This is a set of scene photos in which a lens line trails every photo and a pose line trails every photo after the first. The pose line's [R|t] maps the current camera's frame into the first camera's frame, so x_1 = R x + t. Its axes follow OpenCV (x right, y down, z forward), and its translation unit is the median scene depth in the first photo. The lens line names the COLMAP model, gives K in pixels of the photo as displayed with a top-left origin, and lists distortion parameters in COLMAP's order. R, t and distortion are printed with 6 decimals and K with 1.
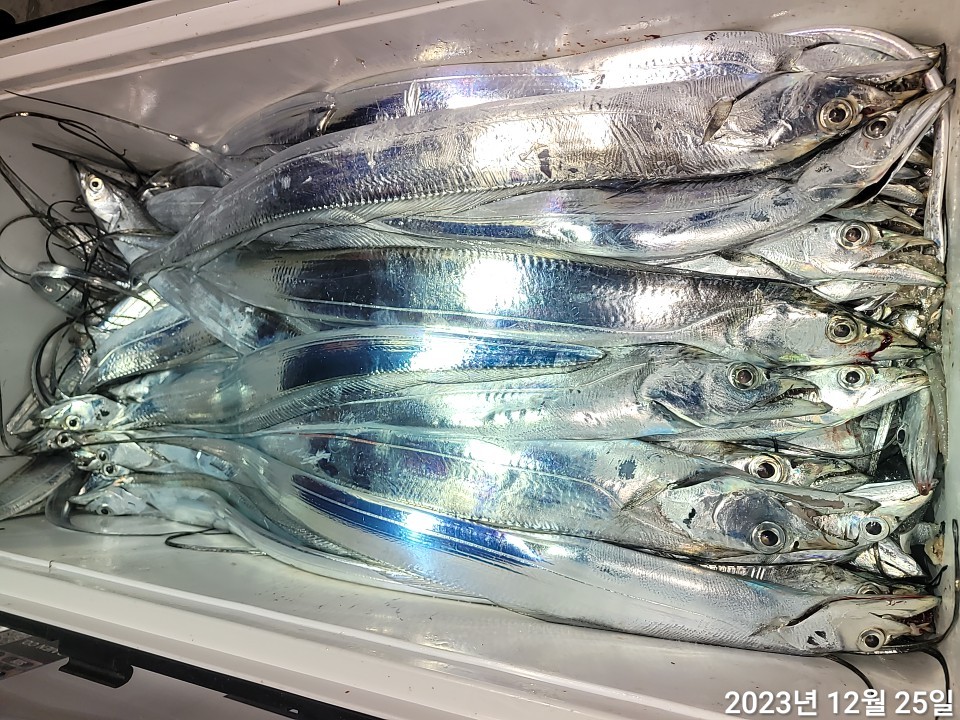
lens RADIAL K [[719.4, 0, 487.5], [0, 719.4, 332.0], [0, 0, 1]] dist [0.057706, -0.038767]
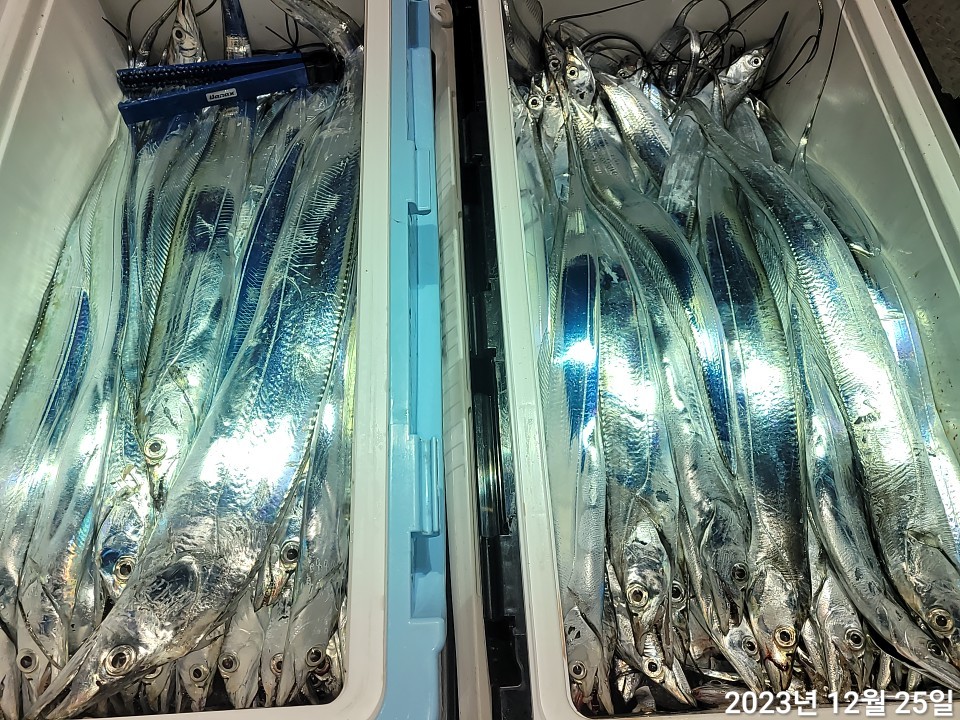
lens RADIAL K [[719.4, 0, 481.7], [0, 719.4, 360.3], [0, 0, 1]] dist [0.057706, -0.038767]
pose [[0.098245, 0.994874, -0.023942, -0.071946], [-0.994120, 0.099214, 0.043387, 0.430726], [0.045540, 0.019539, 0.998771, -0.429246]]
